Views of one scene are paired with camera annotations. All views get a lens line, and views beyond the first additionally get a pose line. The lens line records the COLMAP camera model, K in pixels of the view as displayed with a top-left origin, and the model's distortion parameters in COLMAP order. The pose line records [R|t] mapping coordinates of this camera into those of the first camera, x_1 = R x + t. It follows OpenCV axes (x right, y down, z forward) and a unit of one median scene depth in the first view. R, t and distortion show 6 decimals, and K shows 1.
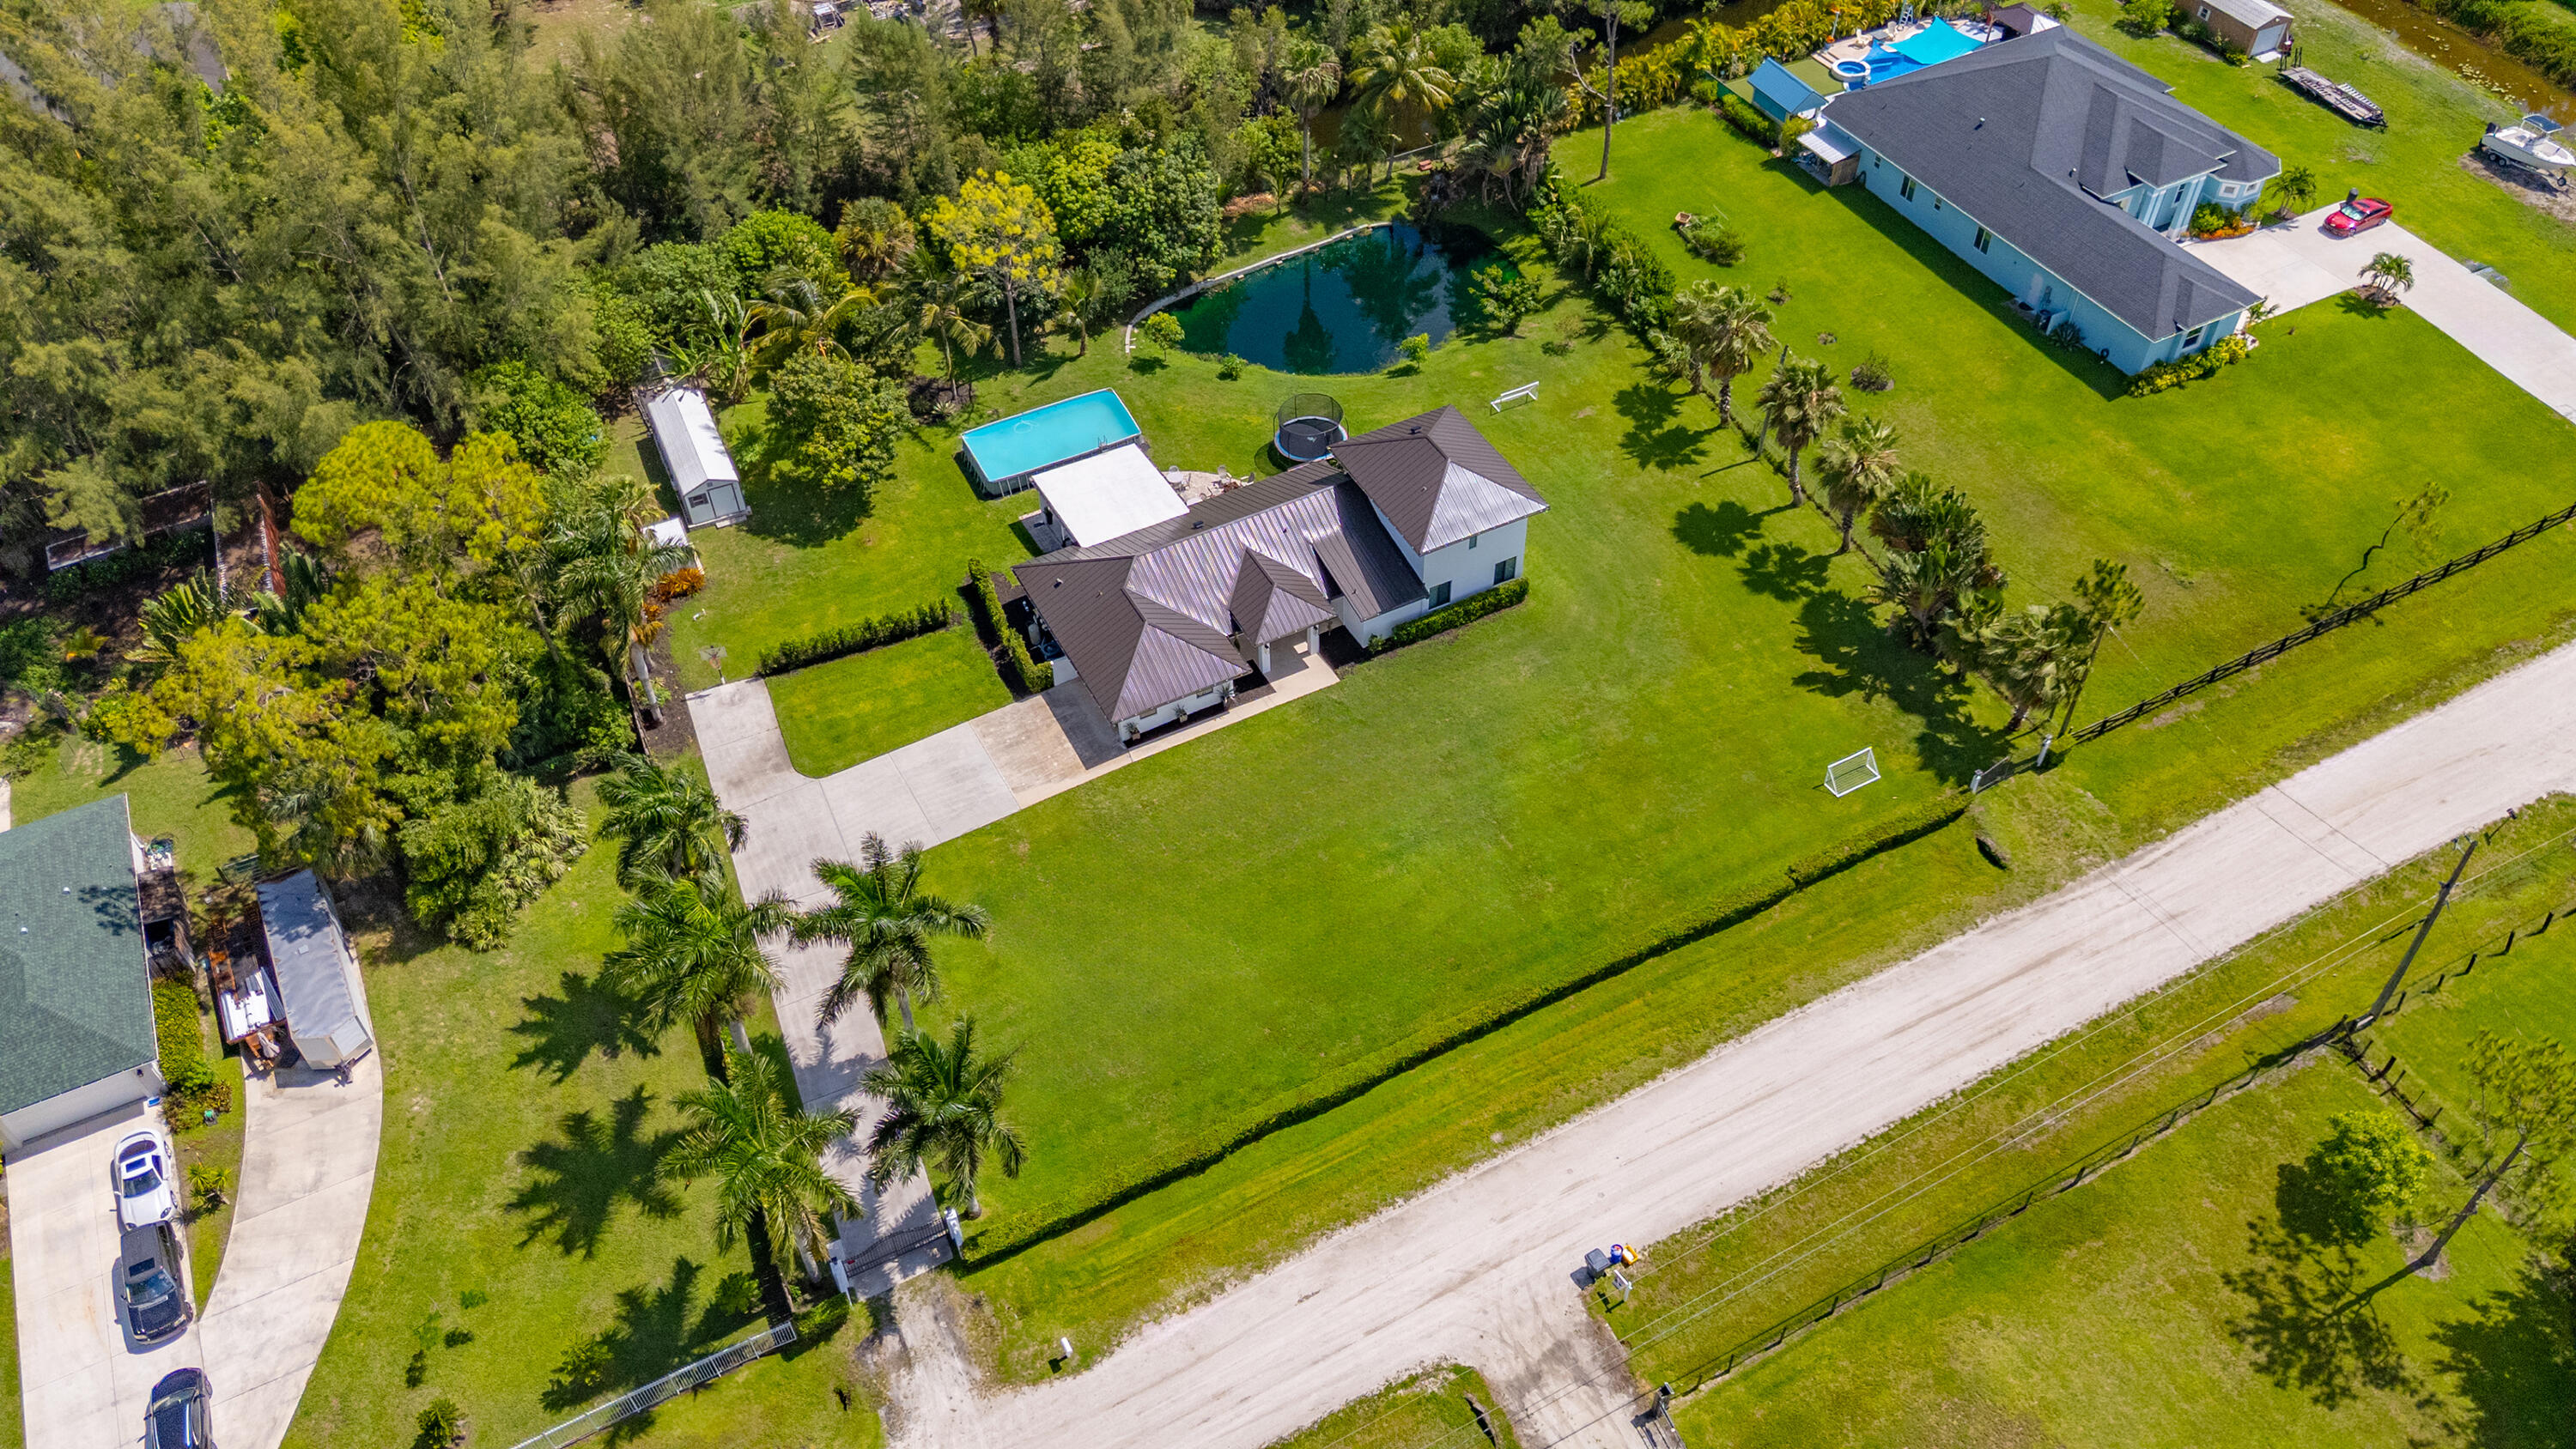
lens RADIAL K [[1853.7, 0, 1275.4], [0, 1853.7, 739.0], [0, 0, 1]] dist [0.074179, -0.069386]
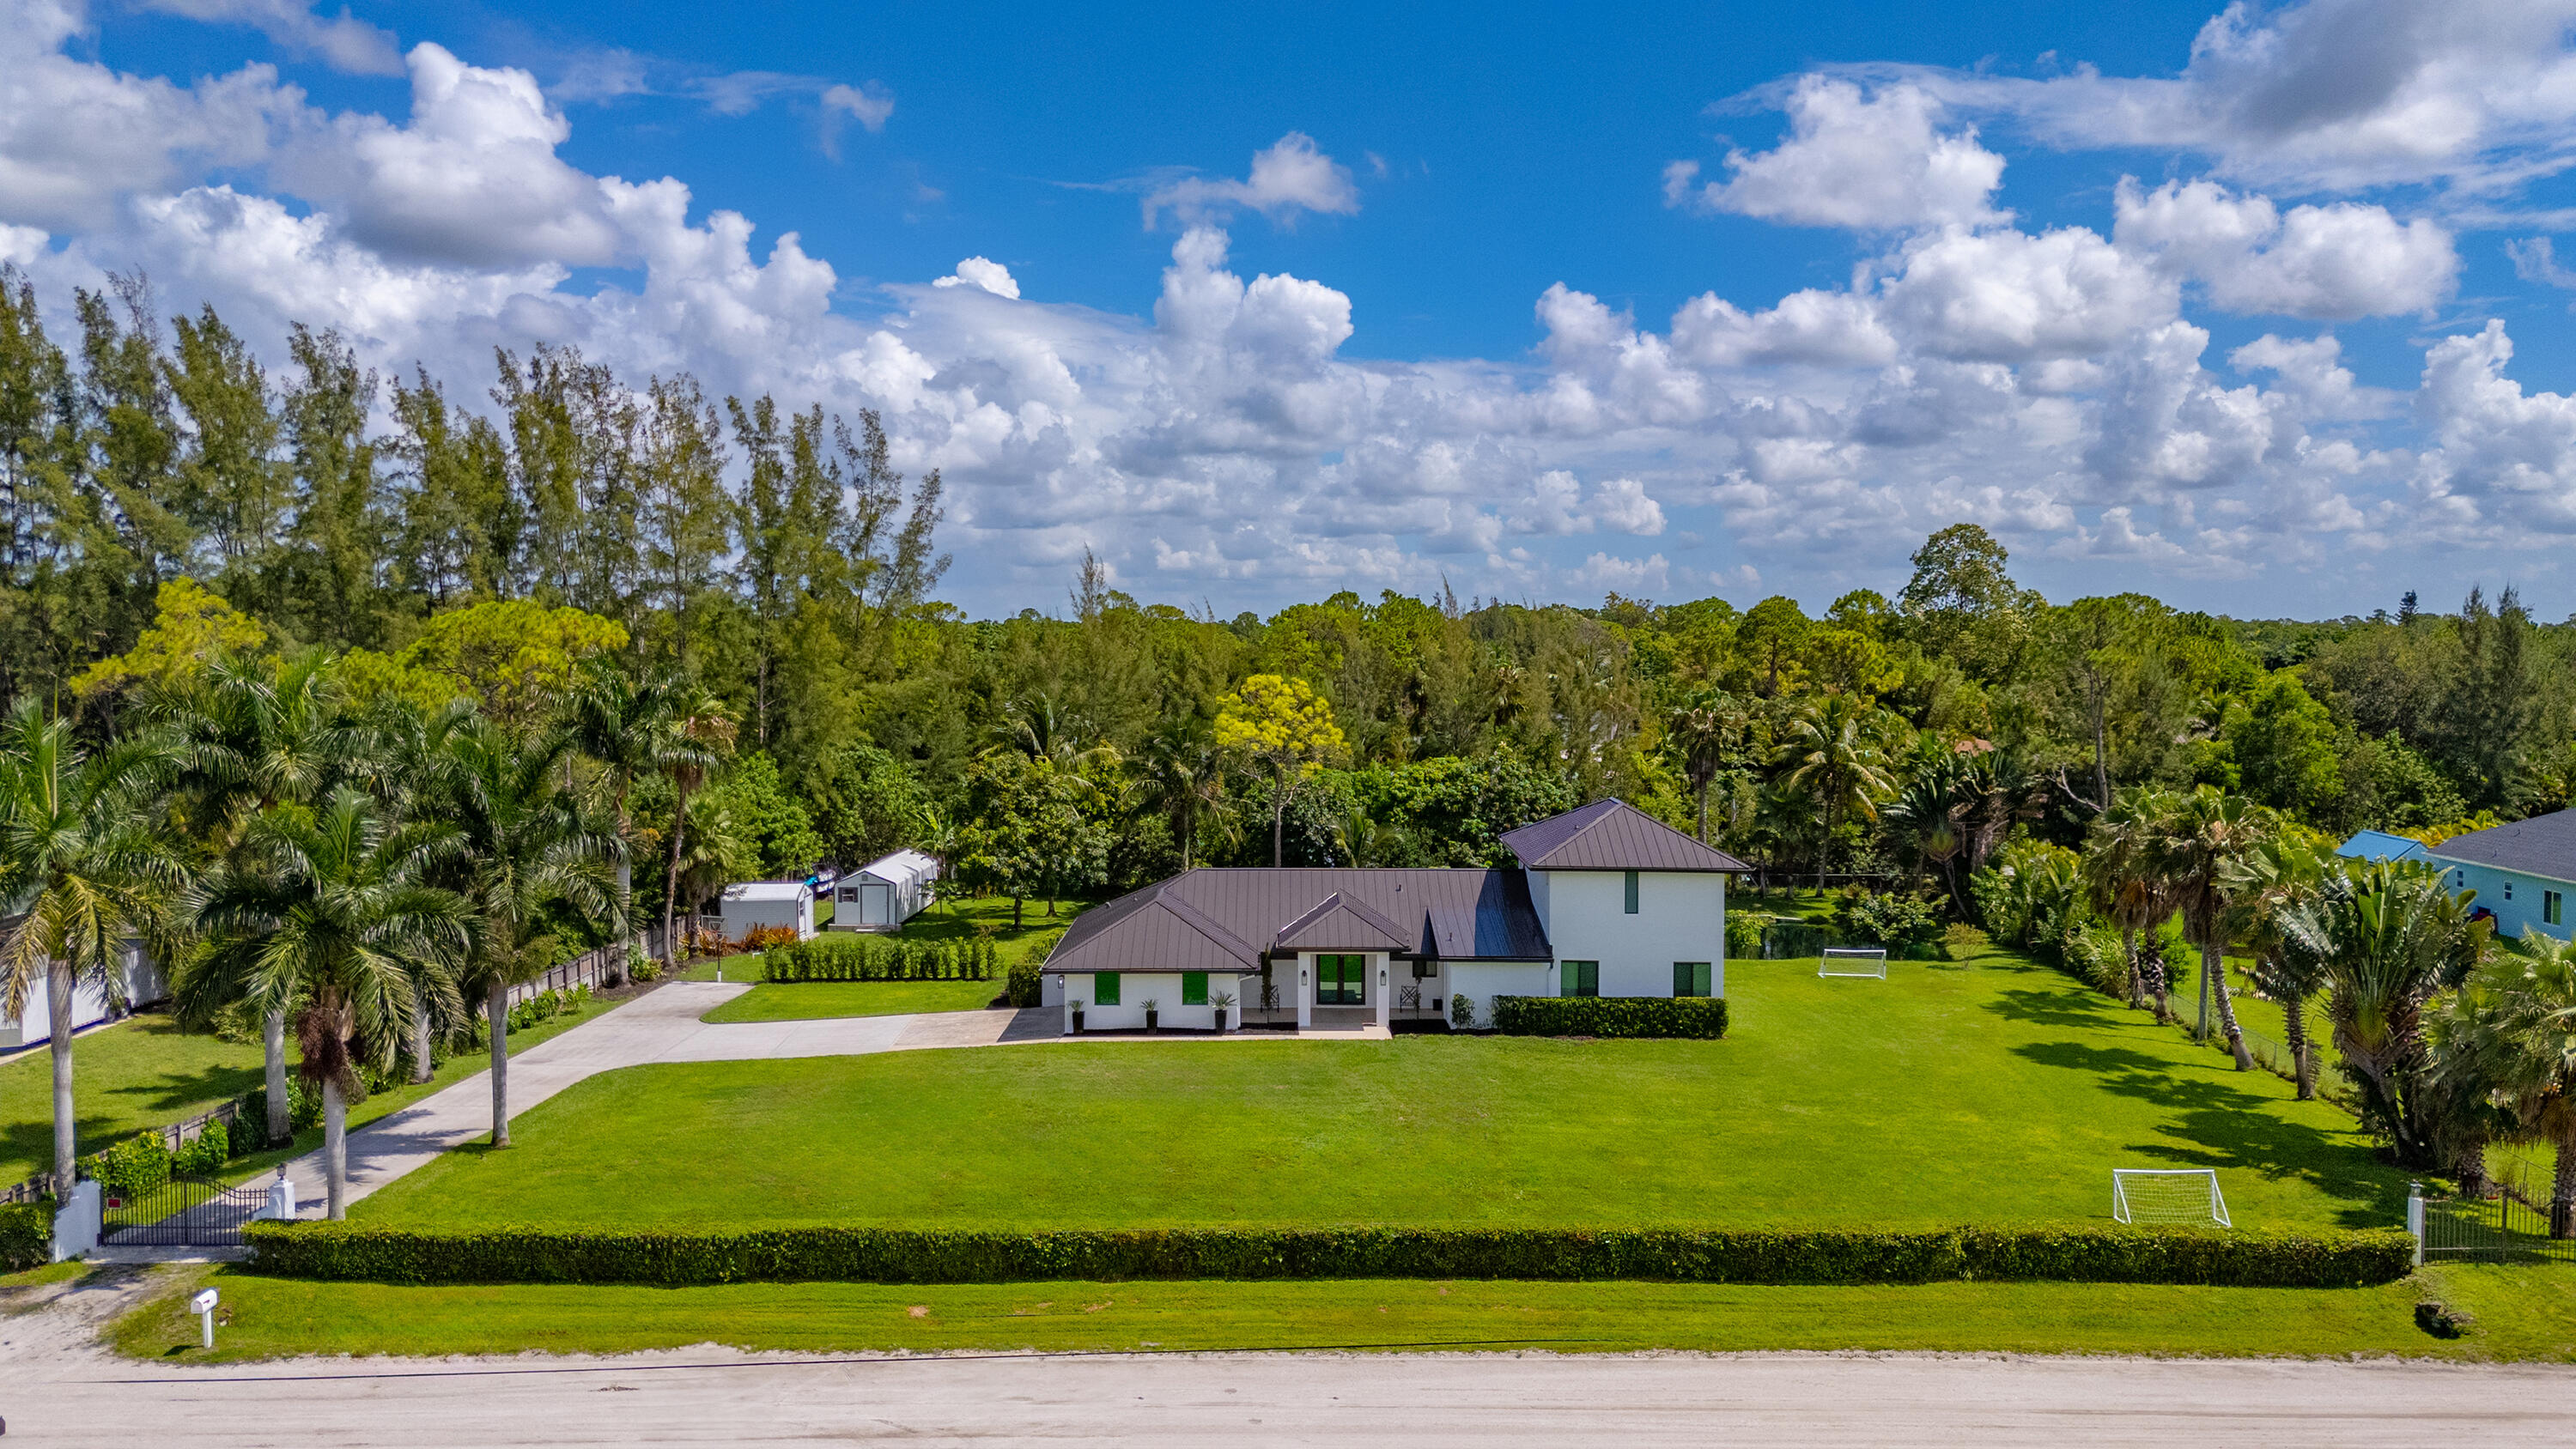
lens RADIAL K [[1919.8, 0, 1283.2], [0, 1919.8, 729.7], [0, 0, 1]] dist [0.075055, -0.059524]
pose [[0.890741, 0.053053, -0.451405, 0.278822], [-0.350327, 0.712889, -0.607503, 0.295515], [0.289572, 0.699267, 0.653585, 0.401935]]
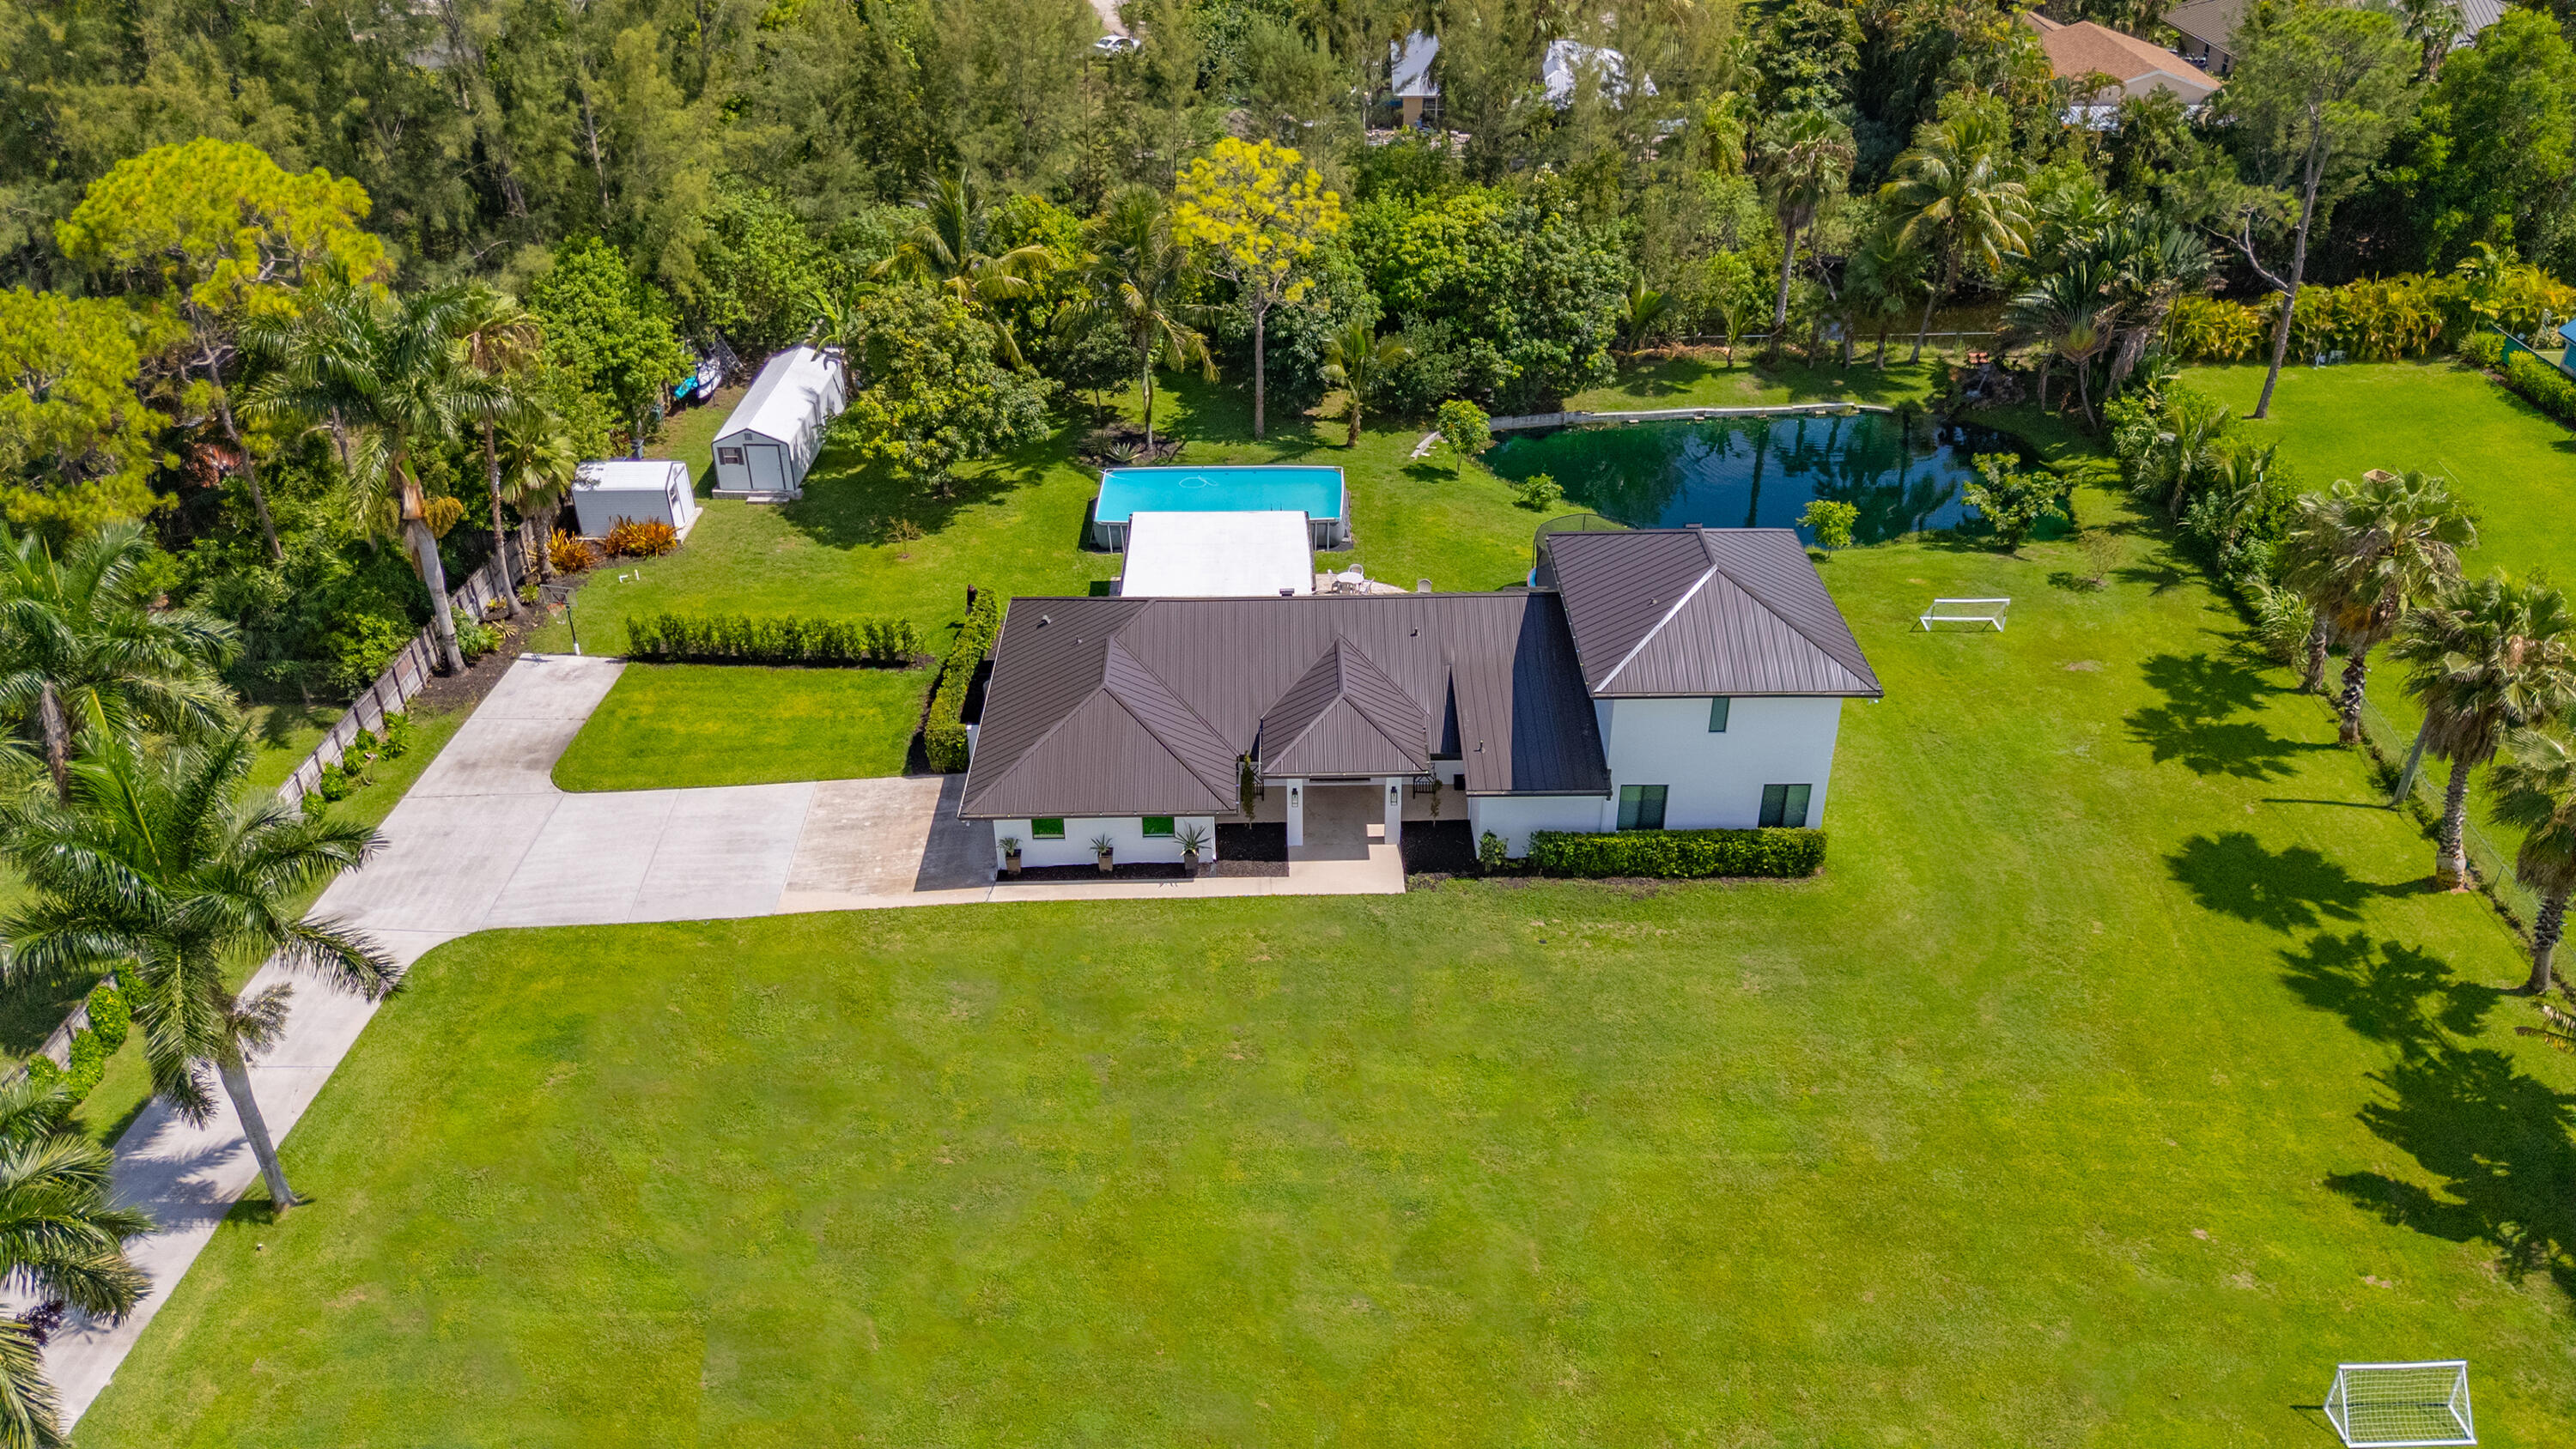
lens RADIAL K [[1898.8, 0, 1288.0], [0, 1898.8, 724.5], [0, 0, 1]] dist [0.063677, -0.048615]
pose [[0.896212, 0.247769, -0.367987, 0.176628], [-0.335331, 0.921428, -0.196275, 0.039327], [0.290442, 0.299301, 0.908880, 0.418507]]
